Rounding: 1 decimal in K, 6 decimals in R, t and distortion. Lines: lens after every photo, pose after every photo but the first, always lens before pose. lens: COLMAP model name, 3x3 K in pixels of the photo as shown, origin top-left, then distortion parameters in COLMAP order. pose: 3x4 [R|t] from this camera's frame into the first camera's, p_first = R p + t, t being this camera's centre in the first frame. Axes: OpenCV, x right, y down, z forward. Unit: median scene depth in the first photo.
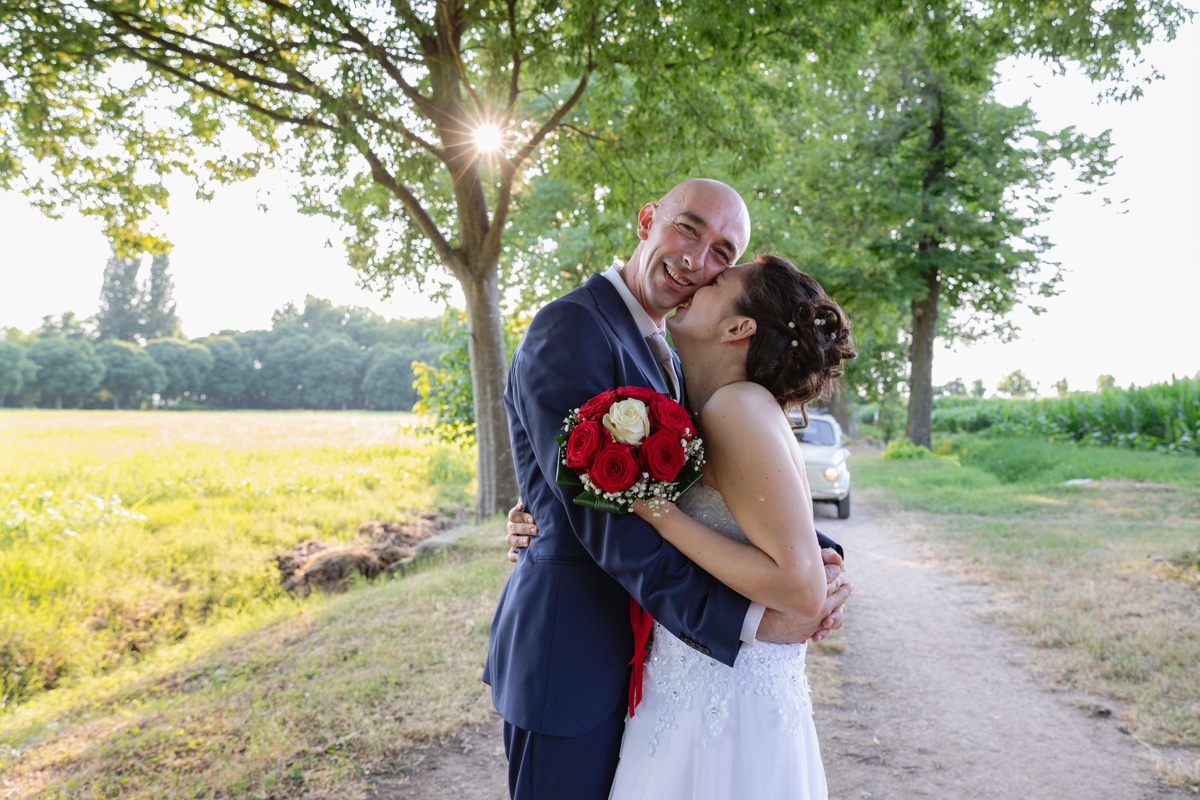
lens RADIAL K [[922.0, 0, 688.9], [0, 922.0, 399.5], [0, 0, 1]] dist [0.005288, 0.001319]
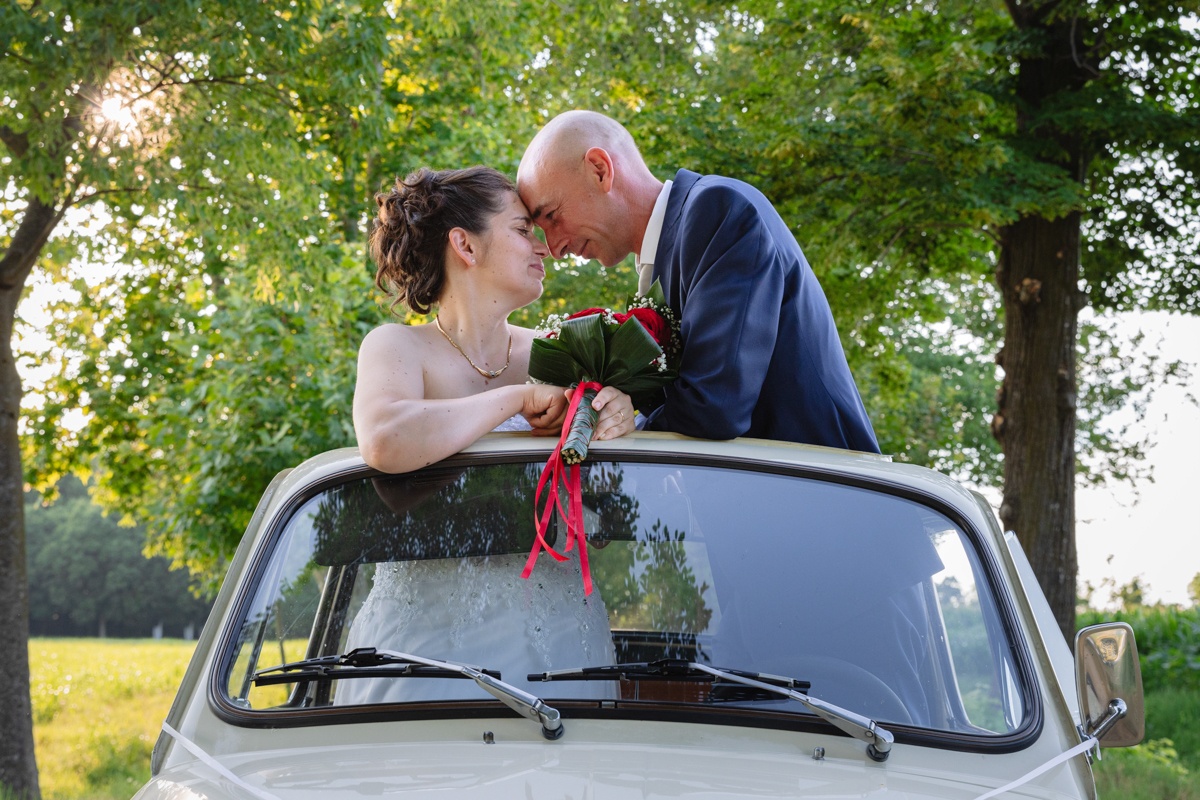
lens RADIAL K [[1470.0, 0, 601.0], [0, 1470.0, 367.9], [0, 0, 1]] dist [0.027566, 0.021657]
pose [[0.997152, 0.019338, 0.072901, 0.054060], [-0.006551, 0.985125, -0.171712, 0.021133], [-0.075137, 0.170745, 0.982446, 0.442551]]
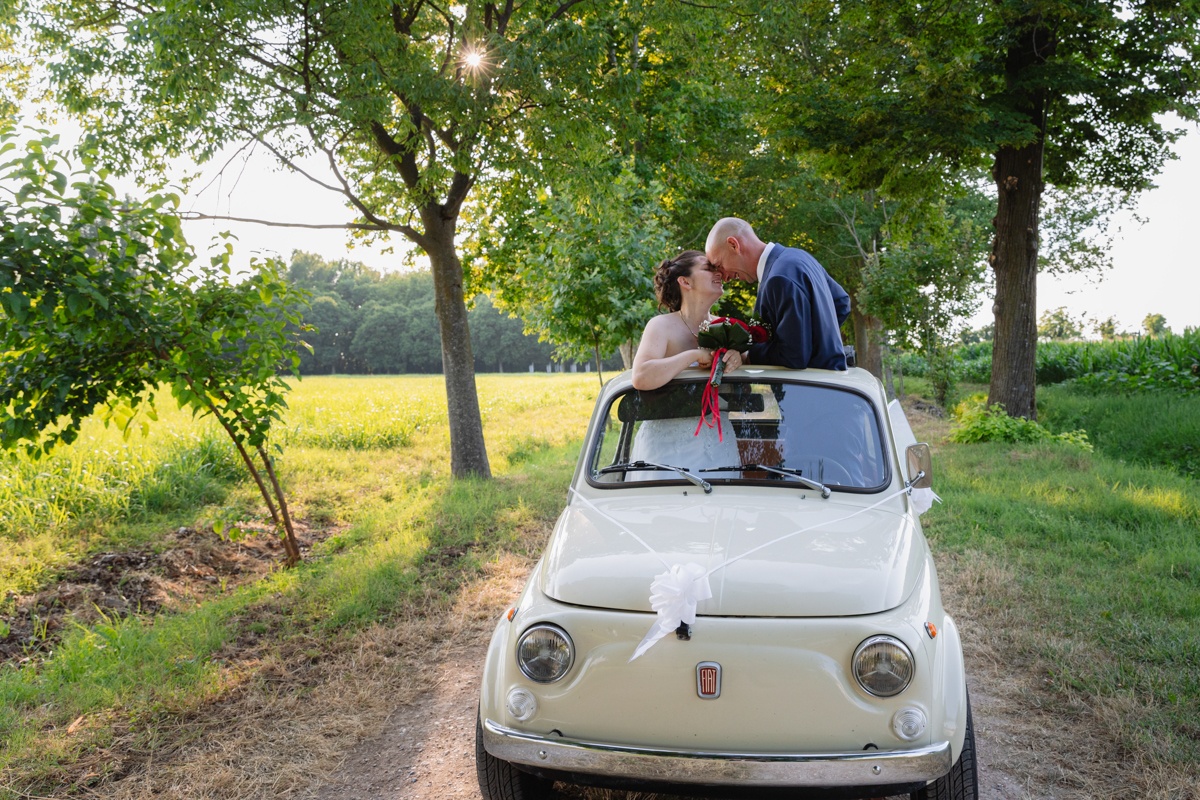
lens RADIAL K [[884.6, 0, 711.1], [0, 884.6, 364.2], [0, 0, 1]] dist [0.007517, 0.002967]
pose [[0.999649, -0.024114, -0.010937, 0.059616], [0.024227, 0.999653, 0.010313, 0.007492], [0.010684, -0.010574, 0.999887, 0.394993]]
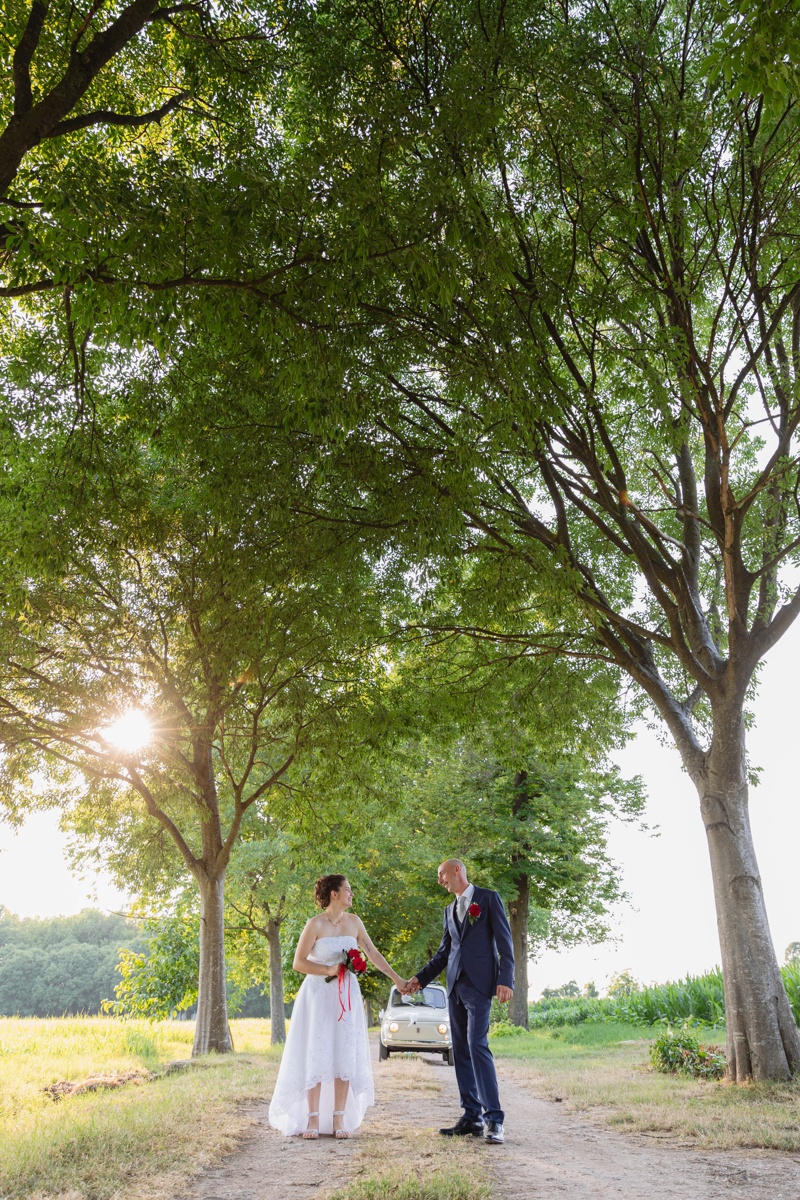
lens RADIAL K [[853.6, 0, 425.3], [0, 853.6, 599.4], [0, 0, 1]] dist [0.010128, -0.001344]
pose [[0.992875, 0.049022, 0.108612, -0.022622], [0.003051, 0.900703, -0.434424, 0.028440], [-0.119124, 0.431660, 0.894136, -0.217502]]
